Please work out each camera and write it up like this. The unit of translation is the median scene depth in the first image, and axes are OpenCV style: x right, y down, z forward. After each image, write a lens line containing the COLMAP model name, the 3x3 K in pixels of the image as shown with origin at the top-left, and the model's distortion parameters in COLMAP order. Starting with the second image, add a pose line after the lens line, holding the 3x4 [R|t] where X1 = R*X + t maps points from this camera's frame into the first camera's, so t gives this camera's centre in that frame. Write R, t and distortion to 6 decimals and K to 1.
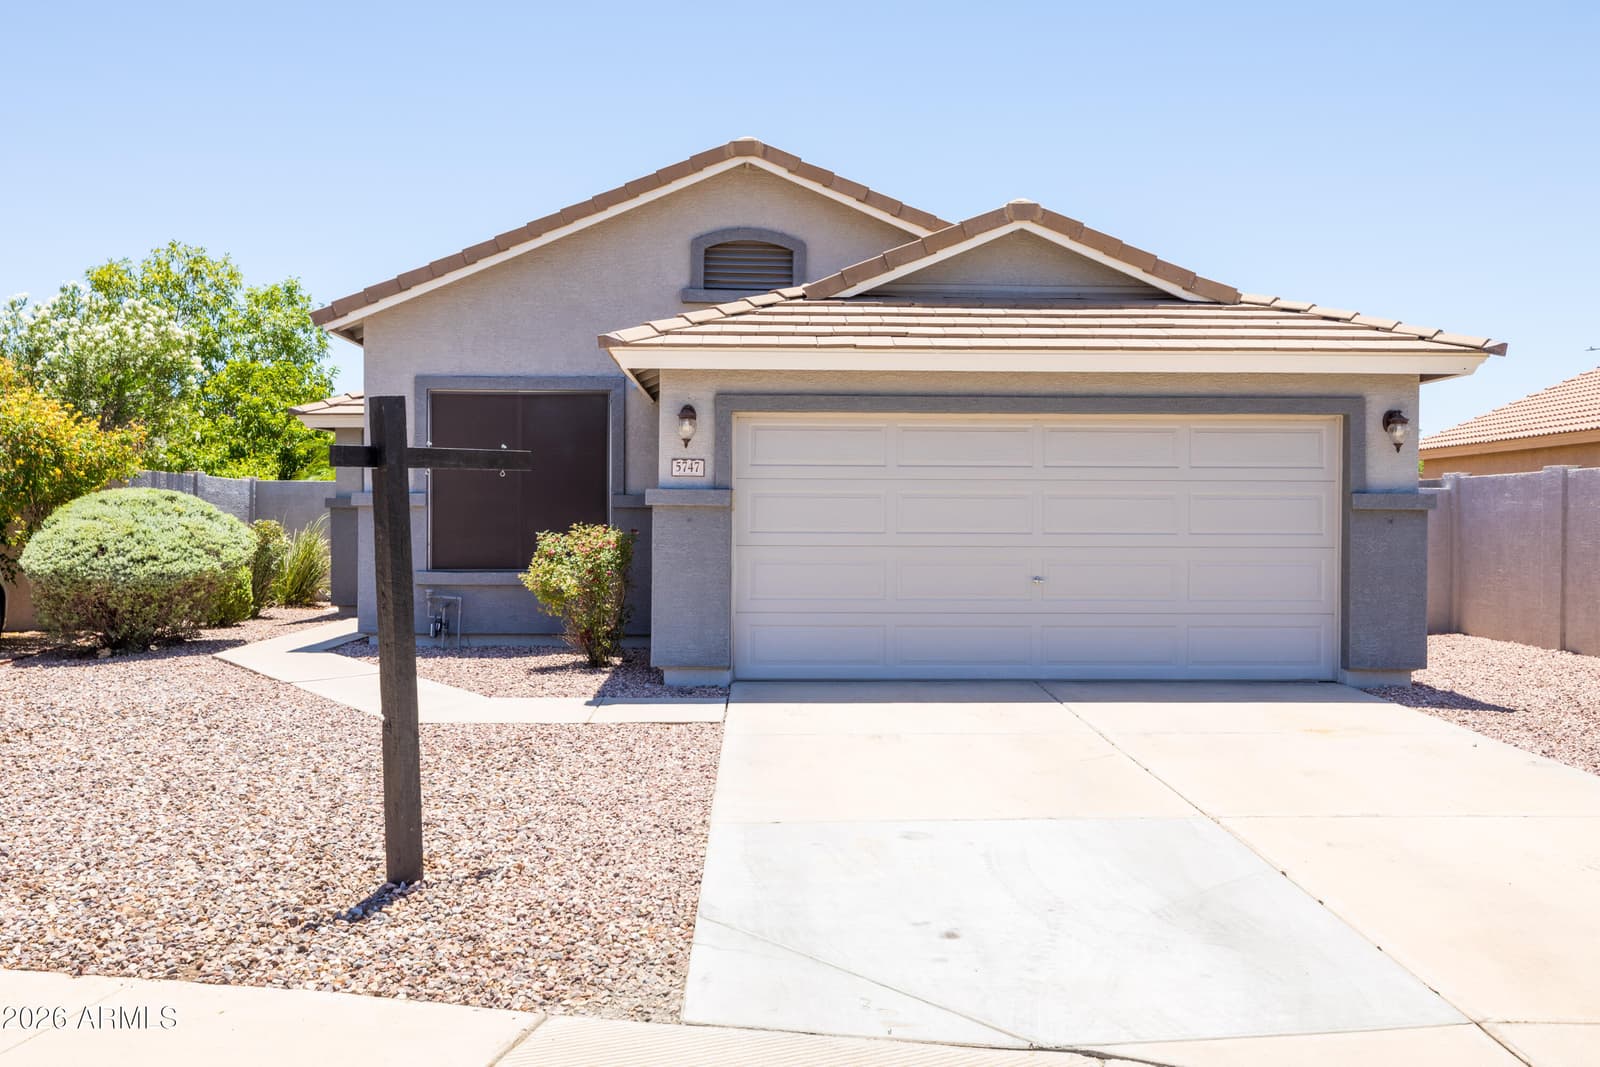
lens RADIAL K [[1483.9, 0, 800.7], [0, 1483.9, 537.0], [0, 0, 1]] dist [0.004743, 0.000000]
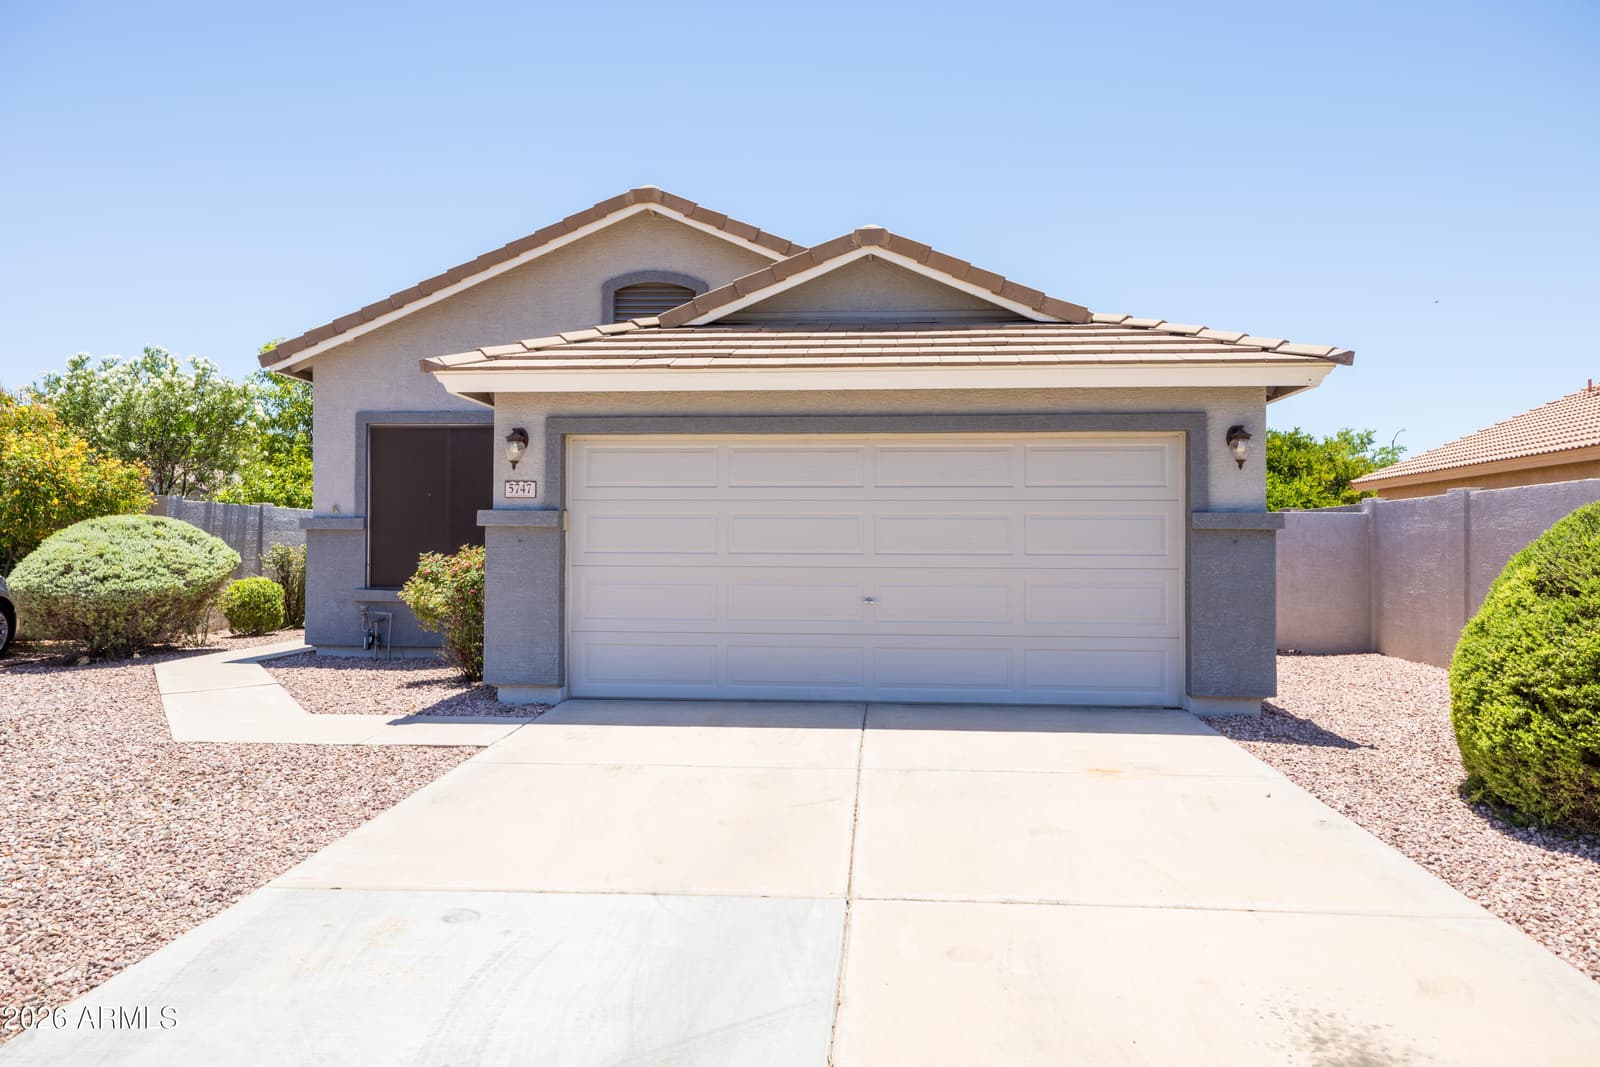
lens RADIAL K [[1162.5, 0, 794.1], [0, 1162.5, 531.3], [0, 0, 1]] dist [0.007557, -0.002466]
pose [[0.993389, -0.001686, -0.114784, 0.178913], [-0.001296, 0.999664, -0.025897, 0.002353], [0.114789, 0.025875, 0.993053, 0.198738]]
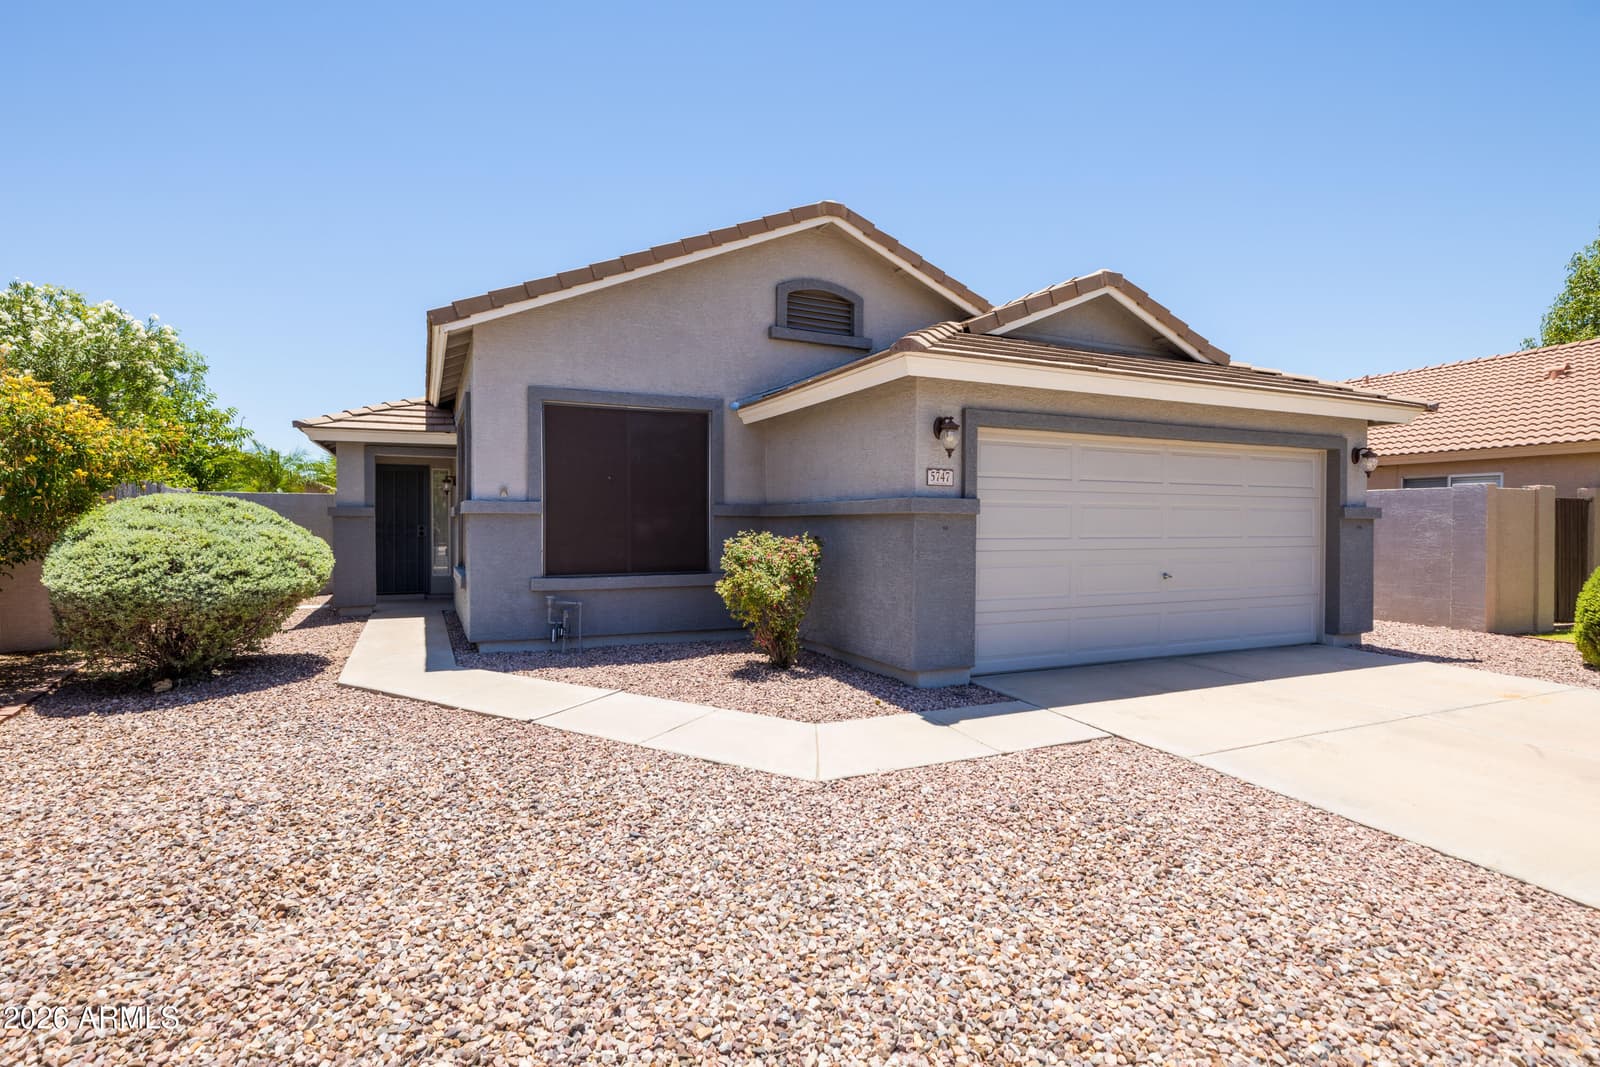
lens RADIAL K [[820.8, 0, 804.4], [0, 820.8, 531.2], [0, 0, 1]] dist [0.000418, -0.001490]
pose [[0.912110, -0.005889, 0.409903, -0.350838], [0.006849, 0.999976, -0.000873, -0.008146], [-0.409888, 0.003604, 0.912129, 0.452438]]
